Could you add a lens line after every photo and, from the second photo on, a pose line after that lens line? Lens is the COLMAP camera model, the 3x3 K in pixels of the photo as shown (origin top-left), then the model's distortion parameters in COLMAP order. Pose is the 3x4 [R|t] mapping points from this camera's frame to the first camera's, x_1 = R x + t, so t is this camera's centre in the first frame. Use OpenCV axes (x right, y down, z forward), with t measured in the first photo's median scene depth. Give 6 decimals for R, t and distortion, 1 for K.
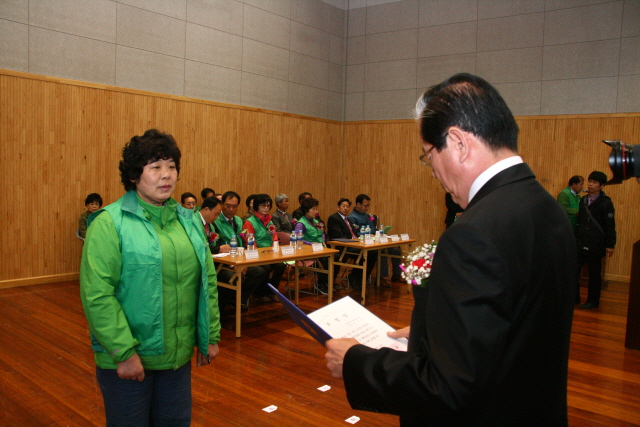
lens RADIAL K [[540.7, 0, 320.0], [0, 540.7, 213.5], [0, 0, 1]] dist [-0.156860, 0.174802]
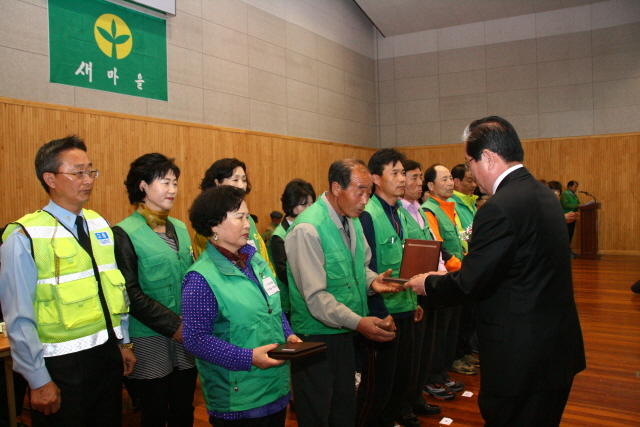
lens RADIAL K [[540.7, 0, 320.0], [0, 540.7, 213.5], [0, 0, 1]] dist [-0.156860, 0.174802]
pose [[0.988486, -0.061901, 0.138073, -0.382221], [0.067131, 0.997180, -0.033542, 0.016675], [-0.135608, 0.042425, 0.989854, -0.296245]]
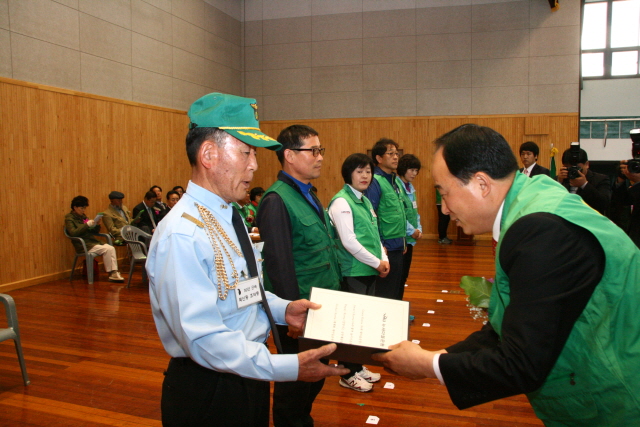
lens RADIAL K [[540.7, 0, 320.0], [0, 540.7, 213.5], [0, 0, 1]] dist [-0.156860, 0.174802]
pose [[0.929015, -0.065810, 0.364143, -0.317786], [0.061768, 0.997831, 0.022750, 0.004757], [-0.364850, 0.001357, 0.931065, -0.132213]]
